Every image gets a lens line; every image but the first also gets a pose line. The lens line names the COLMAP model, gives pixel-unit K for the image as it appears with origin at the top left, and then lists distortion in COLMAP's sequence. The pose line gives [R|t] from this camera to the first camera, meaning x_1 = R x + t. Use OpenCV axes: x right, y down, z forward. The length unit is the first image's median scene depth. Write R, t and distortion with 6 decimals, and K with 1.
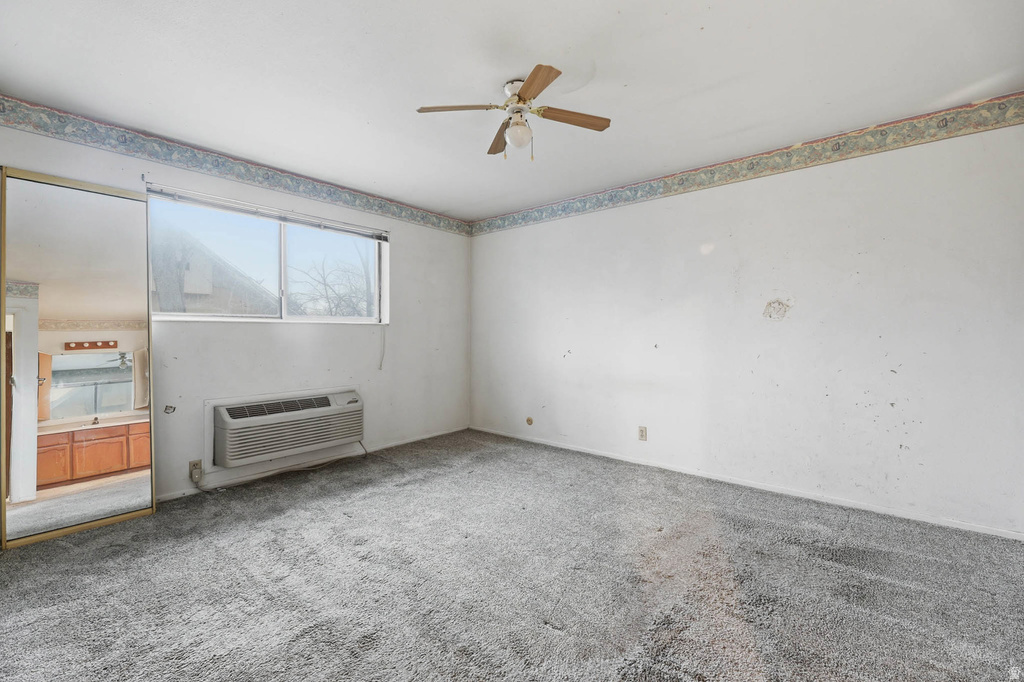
lens RADIAL K [[418.1, 0, 508.5], [0, 418.1, 334.6], [0, 0, 1]] dist [-0.004857, -0.001917]
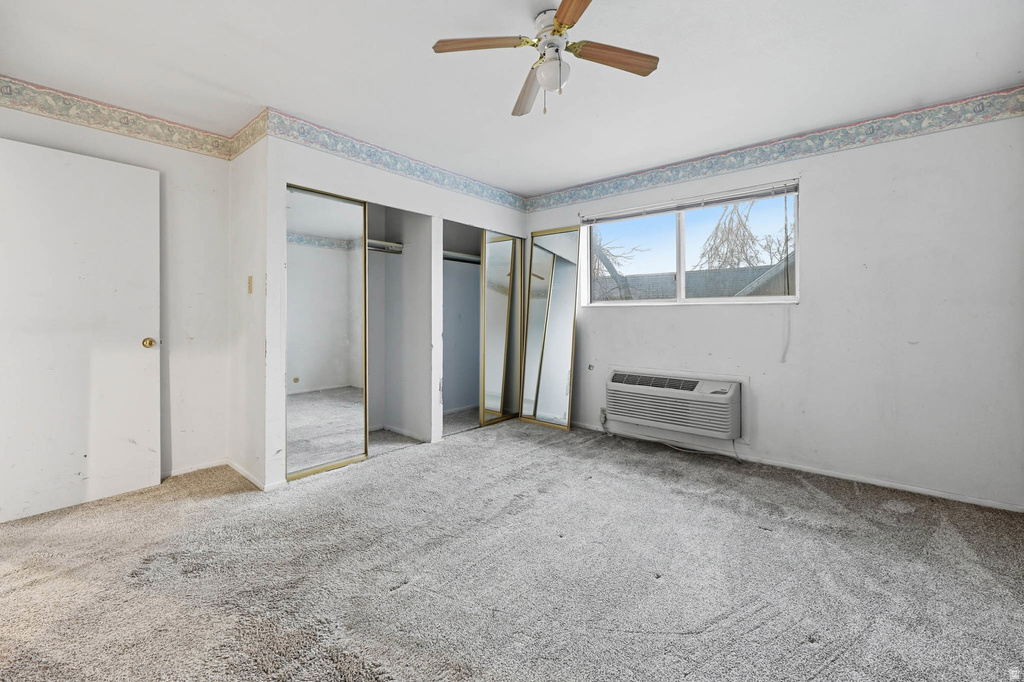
lens RADIAL K [[418.1, 0, 514.4], [0, 418.1, 316.9], [0, 0, 1]] dist [-0.004857, -0.001917]
pose [[0.011007, -0.001867, -0.999938, 0.566190], [-0.008993, 0.999958, -0.001966, 0.007345], [0.999899, 0.009014, 0.010990, 0.621915]]
